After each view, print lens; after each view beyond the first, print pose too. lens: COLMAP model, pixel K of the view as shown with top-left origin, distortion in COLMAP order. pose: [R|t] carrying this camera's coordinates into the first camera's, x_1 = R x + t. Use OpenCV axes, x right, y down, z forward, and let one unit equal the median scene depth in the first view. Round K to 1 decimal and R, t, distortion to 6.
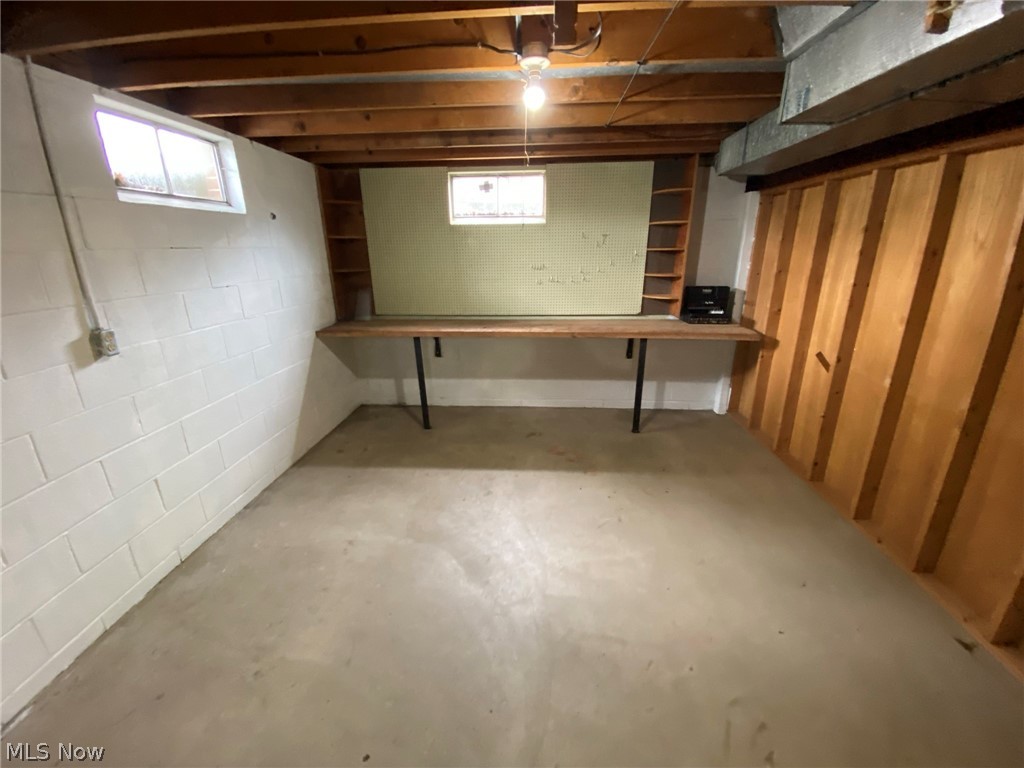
lens RADIAL K [[412.4, 0, 514.9], [0, 412.4, 380.6], [0, 0, 1]] dist [0.058229, -0.039305]
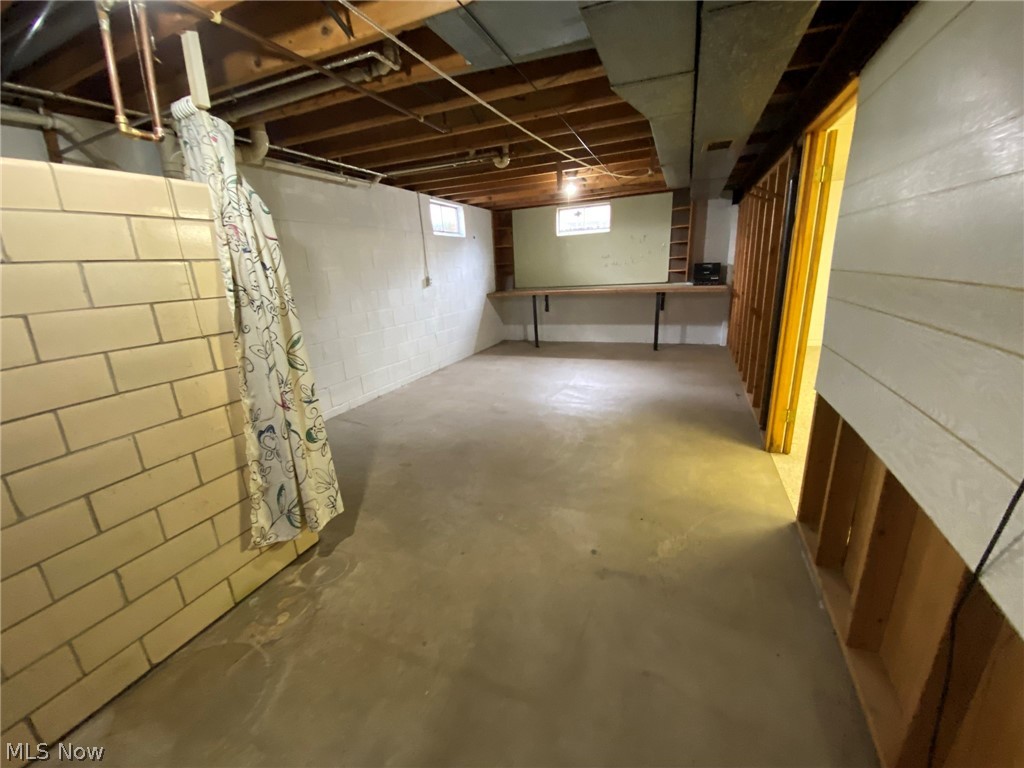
lens RADIAL K [[412.9, 0, 510.4], [0, 412.9, 384.4], [0, 0, 1]] dist [0.025389, -0.022267]
pose [[0.944465, 0.050196, -0.324756, 0.280739], [-0.058360, 0.998176, -0.015440, 0.321312], [0.323388, 0.033535, 0.945672, -0.778194]]
